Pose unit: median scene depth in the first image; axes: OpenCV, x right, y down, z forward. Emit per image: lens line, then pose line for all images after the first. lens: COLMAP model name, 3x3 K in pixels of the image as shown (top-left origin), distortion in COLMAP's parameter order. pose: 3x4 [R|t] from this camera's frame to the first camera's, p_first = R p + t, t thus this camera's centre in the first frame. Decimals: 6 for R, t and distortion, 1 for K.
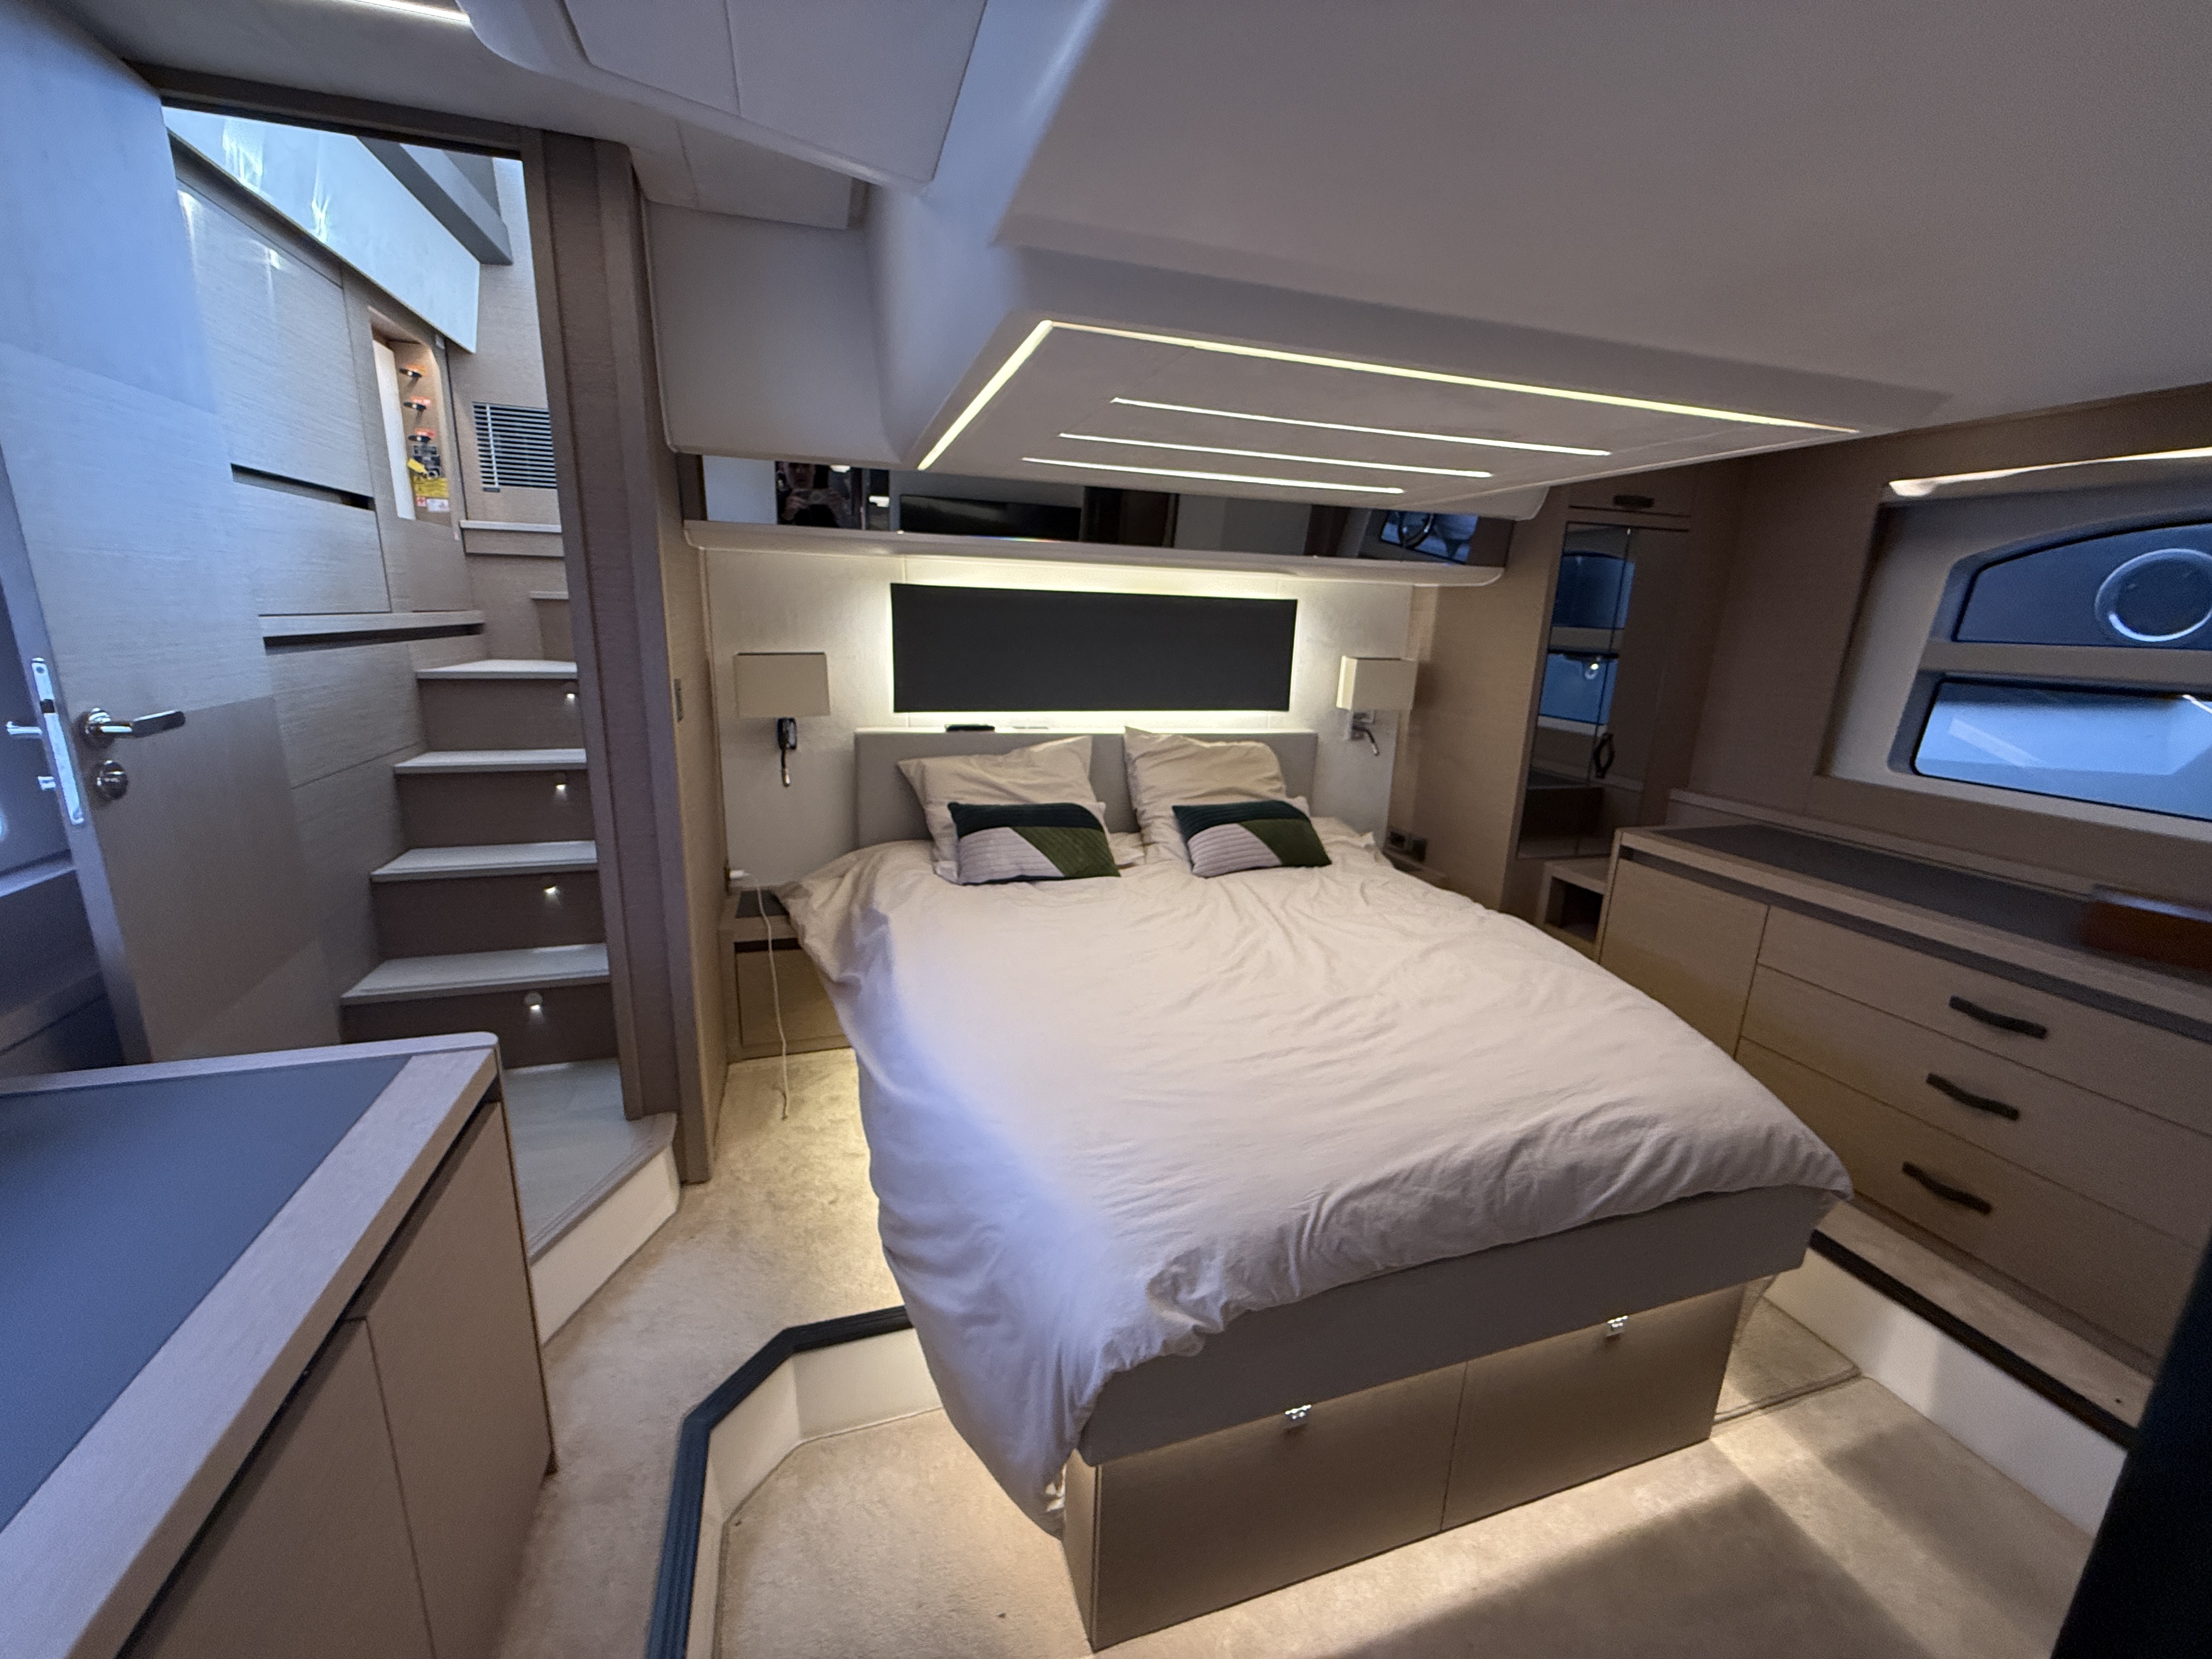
lens RADIAL K [[879.8, 0, 1106.4], [0, 879.8, 839.5], [0, 0, 1]] dist [-0.002982, 0.000558]
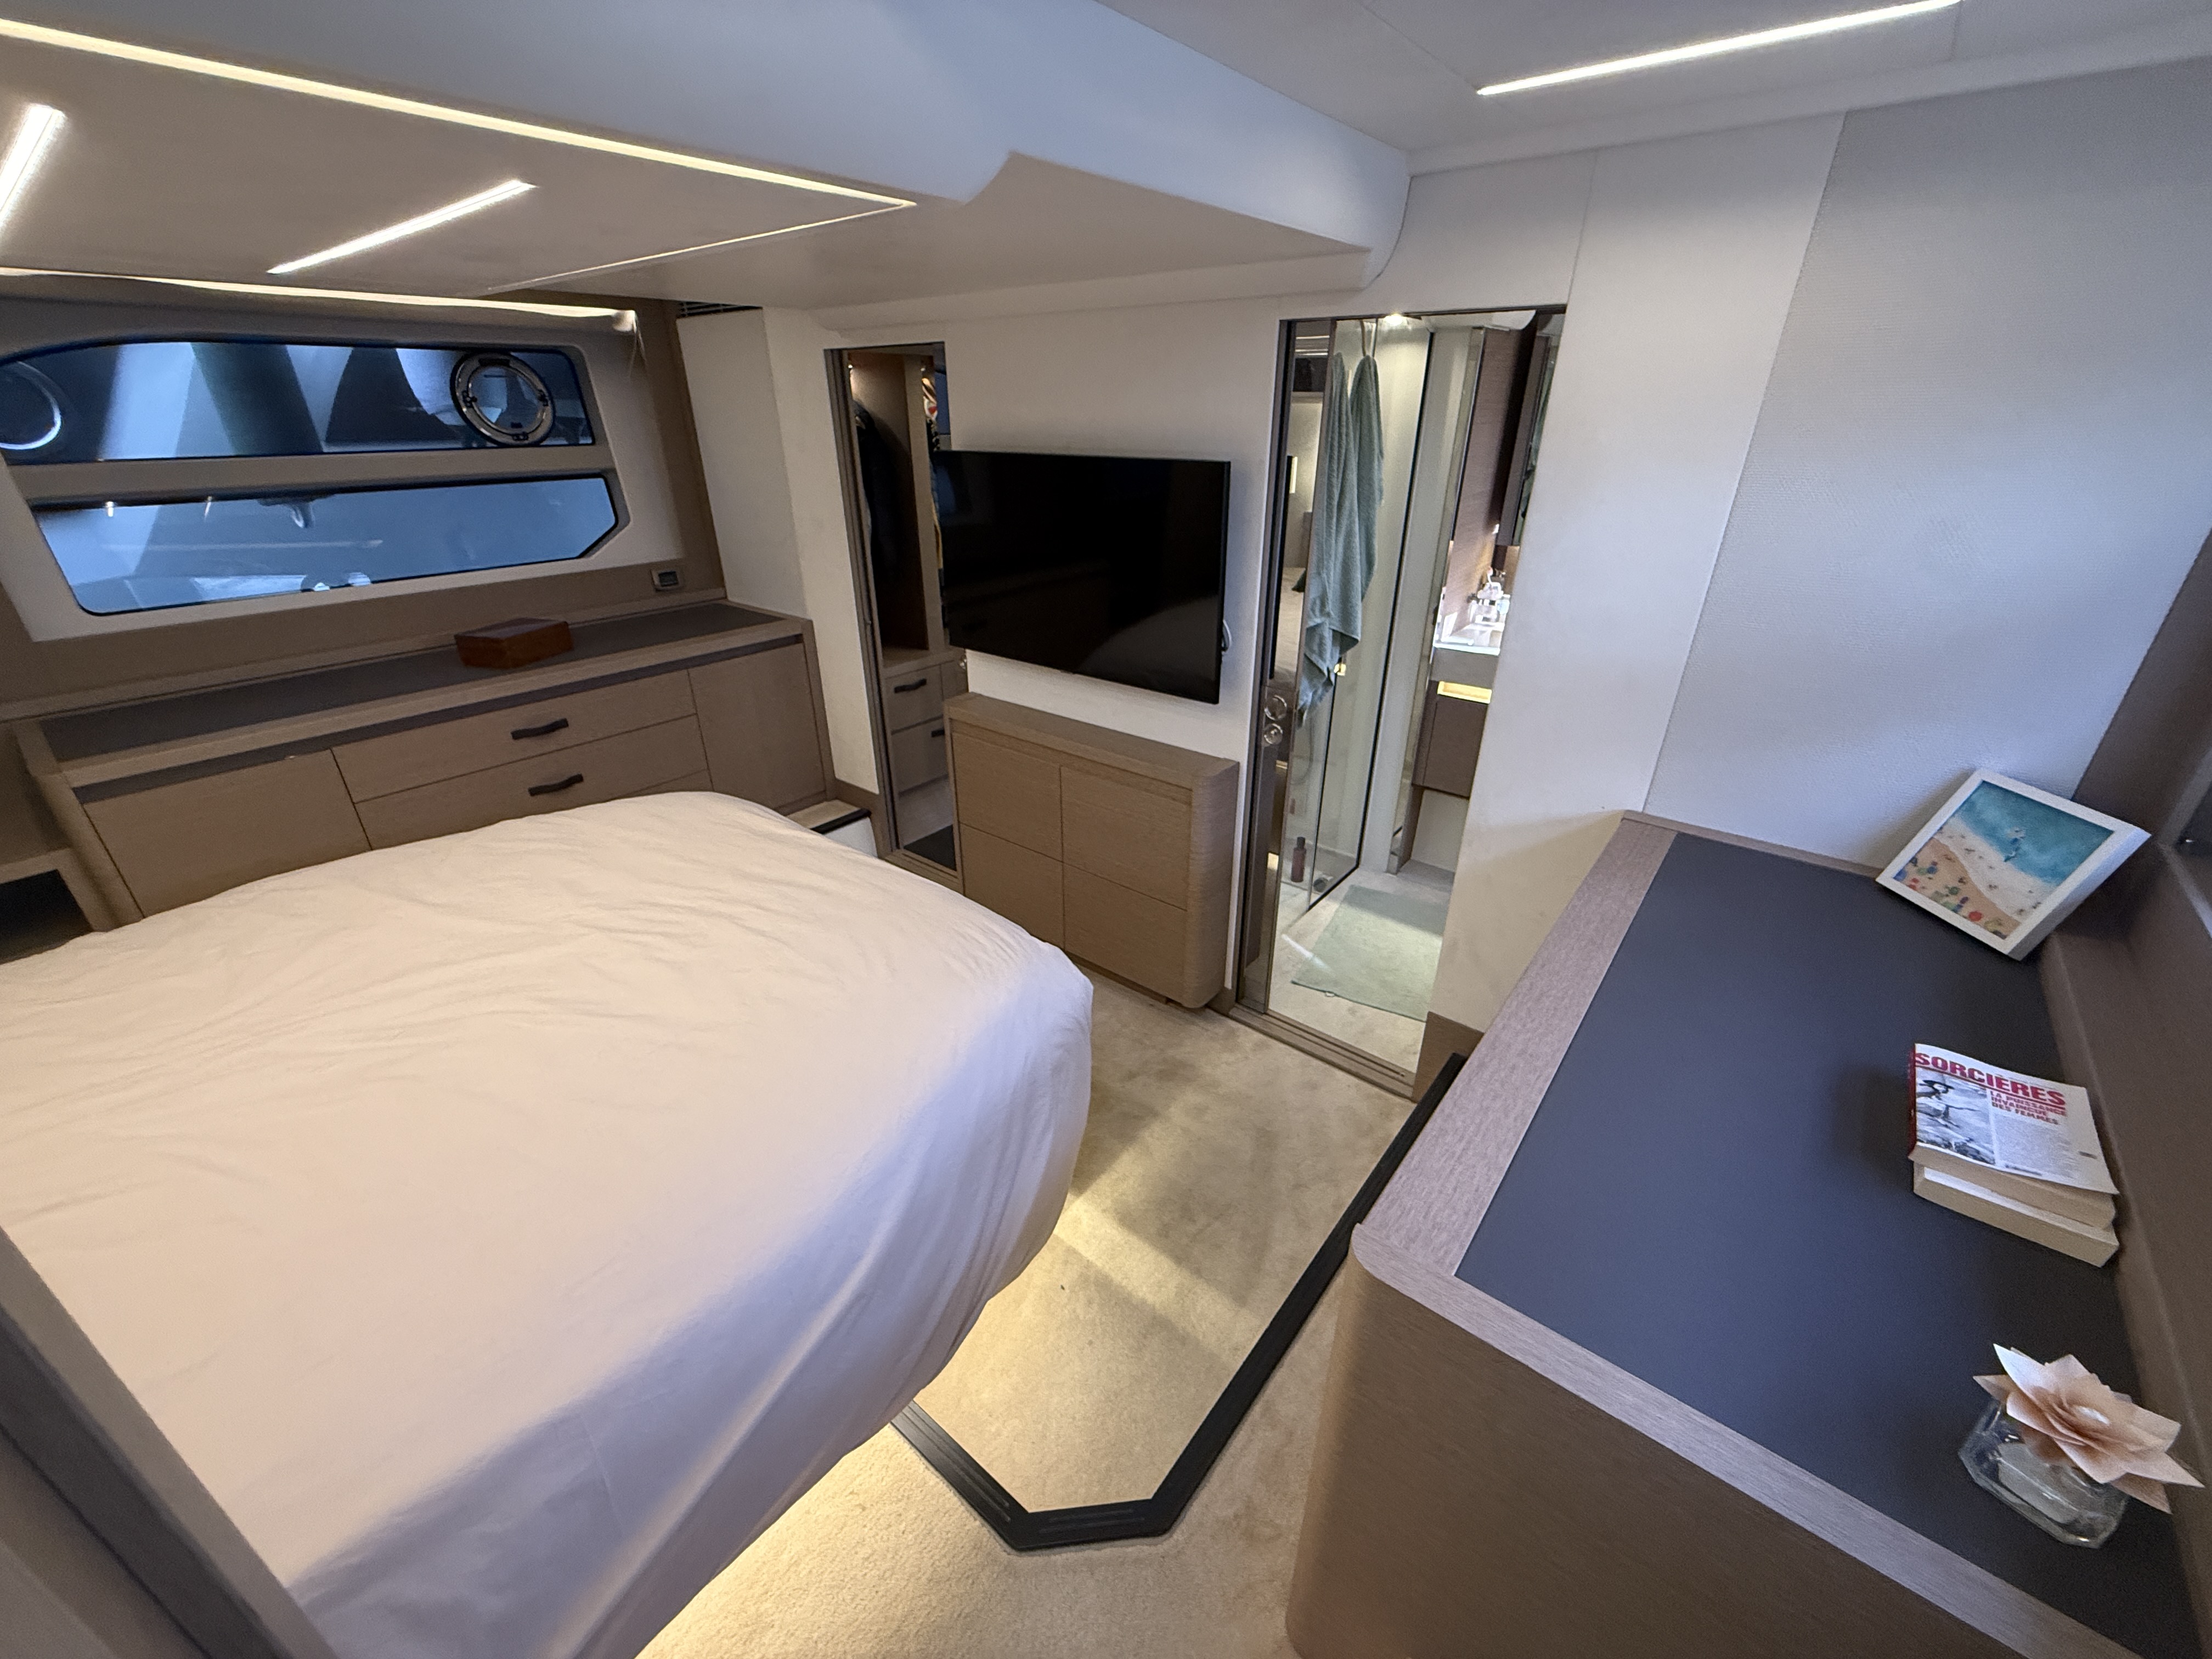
lens RADIAL K [[879.8, 0, 1106.4], [0, 879.8, 822.2], [0, 0, 1]] dist [-0.002982, 0.000558]
pose [[-0.553267, -0.386344, 0.737993, -0.658955], [0.192910, 0.802433, 0.564702, -0.322441], [-0.810359, 0.454797, -0.369430, 0.853247]]
